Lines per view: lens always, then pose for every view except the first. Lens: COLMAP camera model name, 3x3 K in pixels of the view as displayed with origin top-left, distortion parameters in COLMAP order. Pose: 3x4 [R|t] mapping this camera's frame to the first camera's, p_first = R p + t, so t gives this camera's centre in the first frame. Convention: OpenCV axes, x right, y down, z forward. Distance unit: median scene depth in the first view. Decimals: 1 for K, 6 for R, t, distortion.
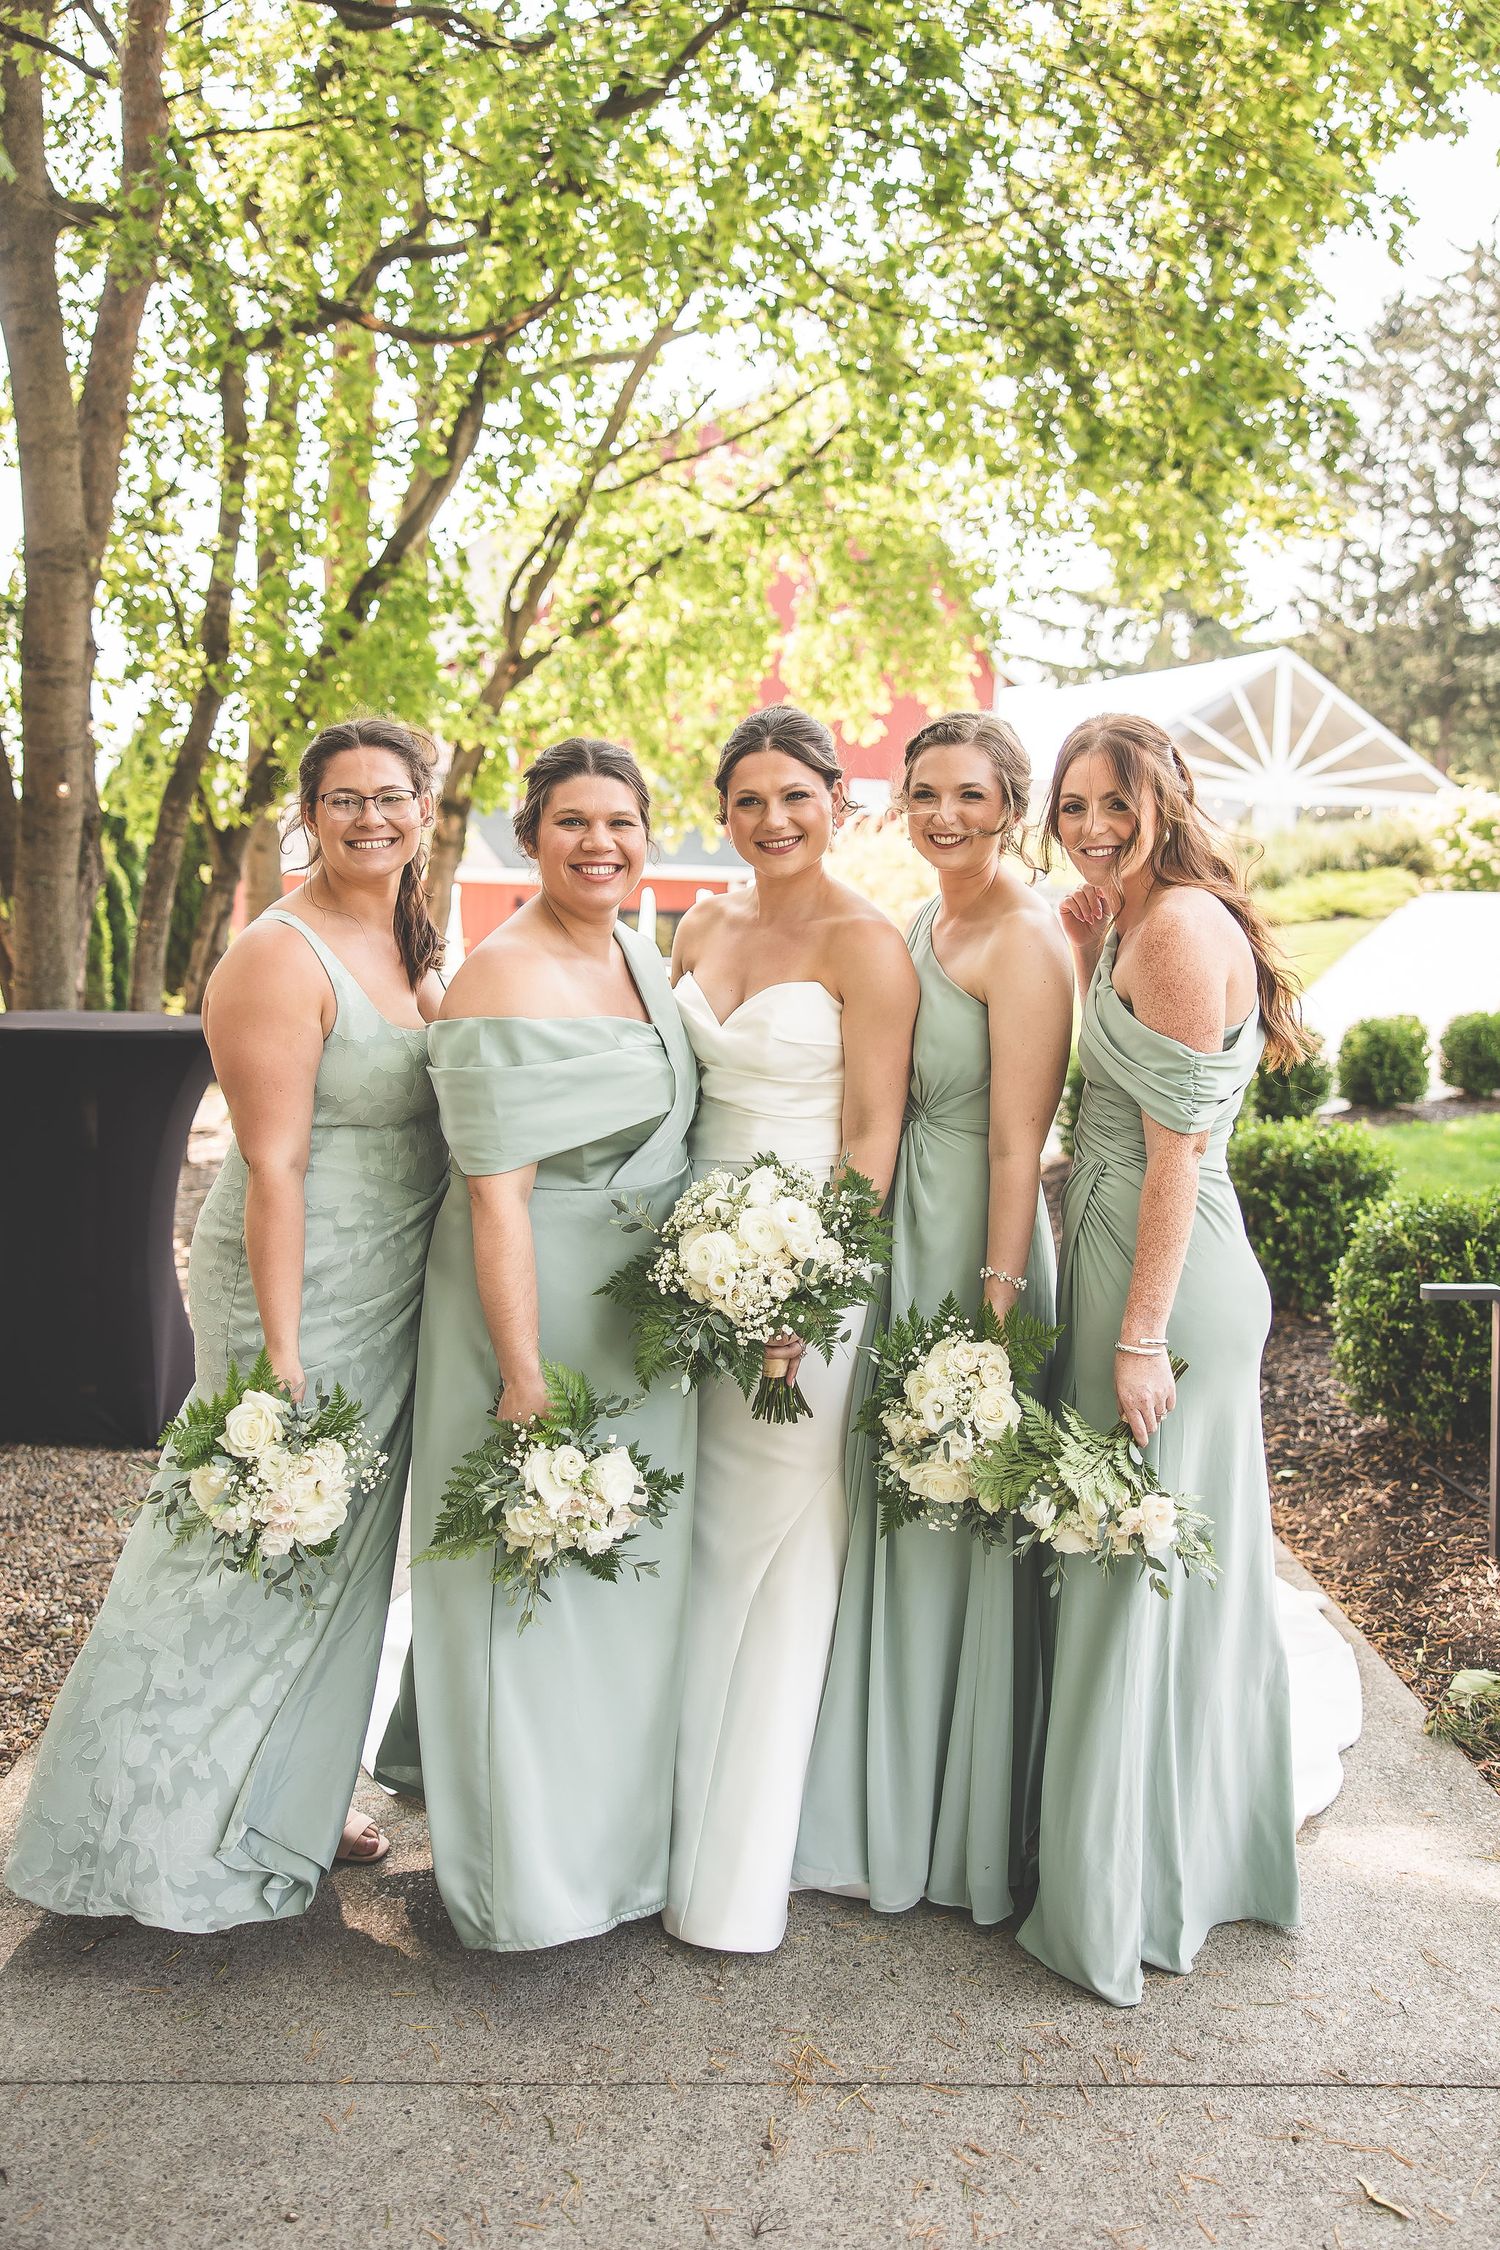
lens RADIAL K [[1757.0, 0, 750.0], [0, 1757.0, 1125.0], [0, 0, 1]] dist [0.002592, 0.002705]
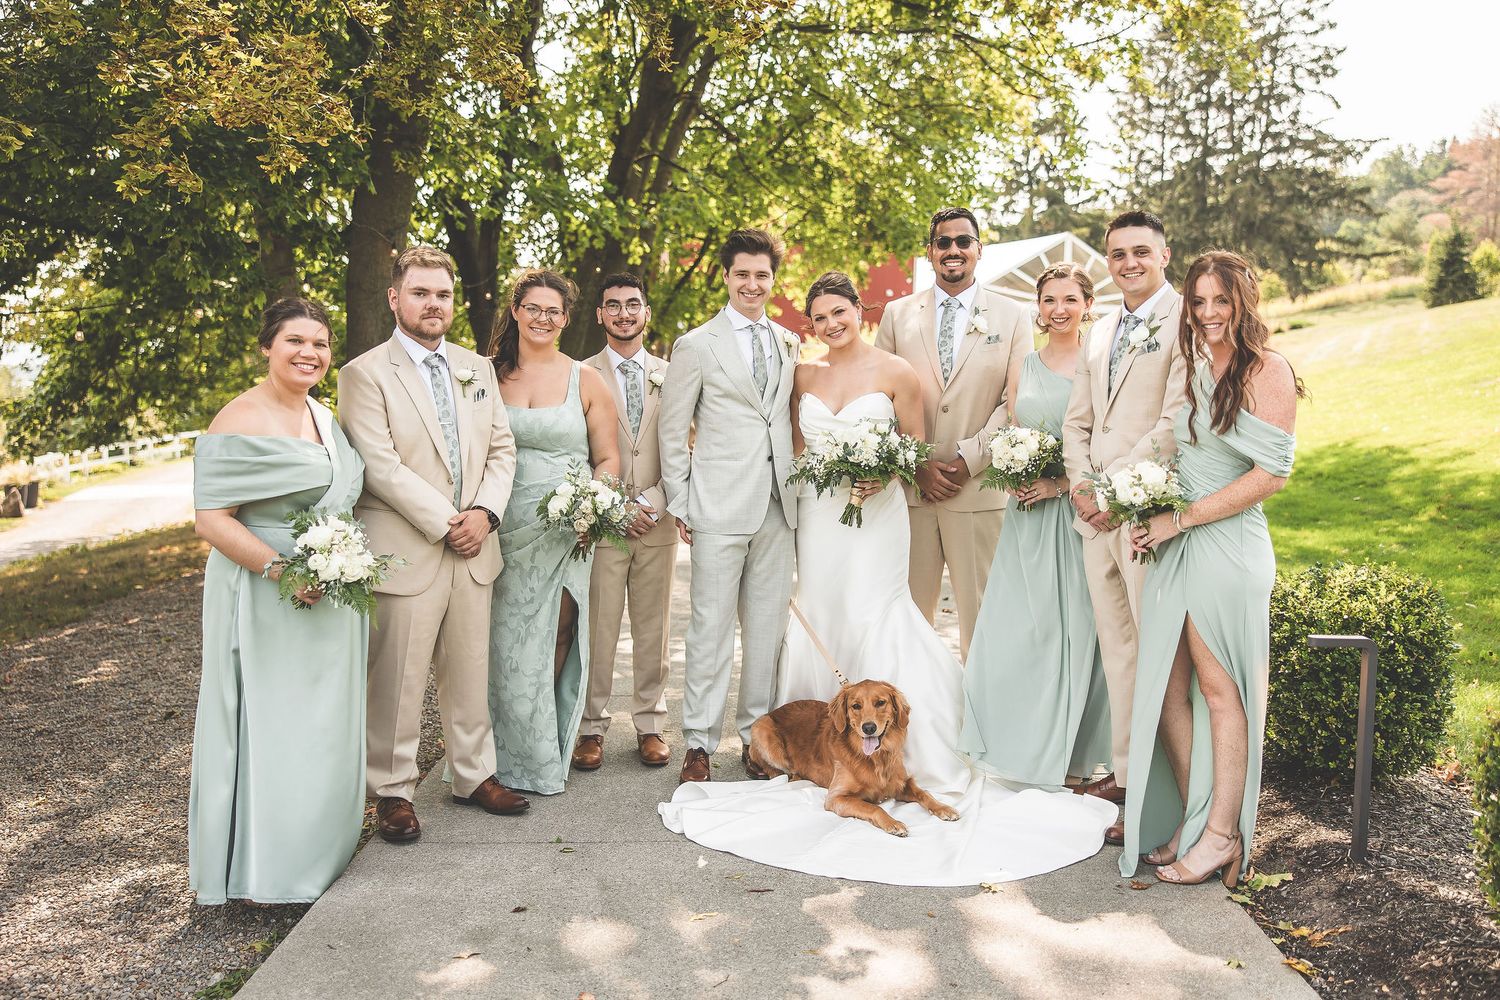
lens RADIAL K [[1275.8, 0, 783.9], [0, 1275.8, 464.8], [0, 0, 1]] dist [0.005354, 0.007611]
pose [[0.999807, -0.017157, -0.009560, 0.032889], [0.016616, 0.998400, -0.054051, 0.295352], [0.010472, 0.053881, 0.998492, -2.207121]]
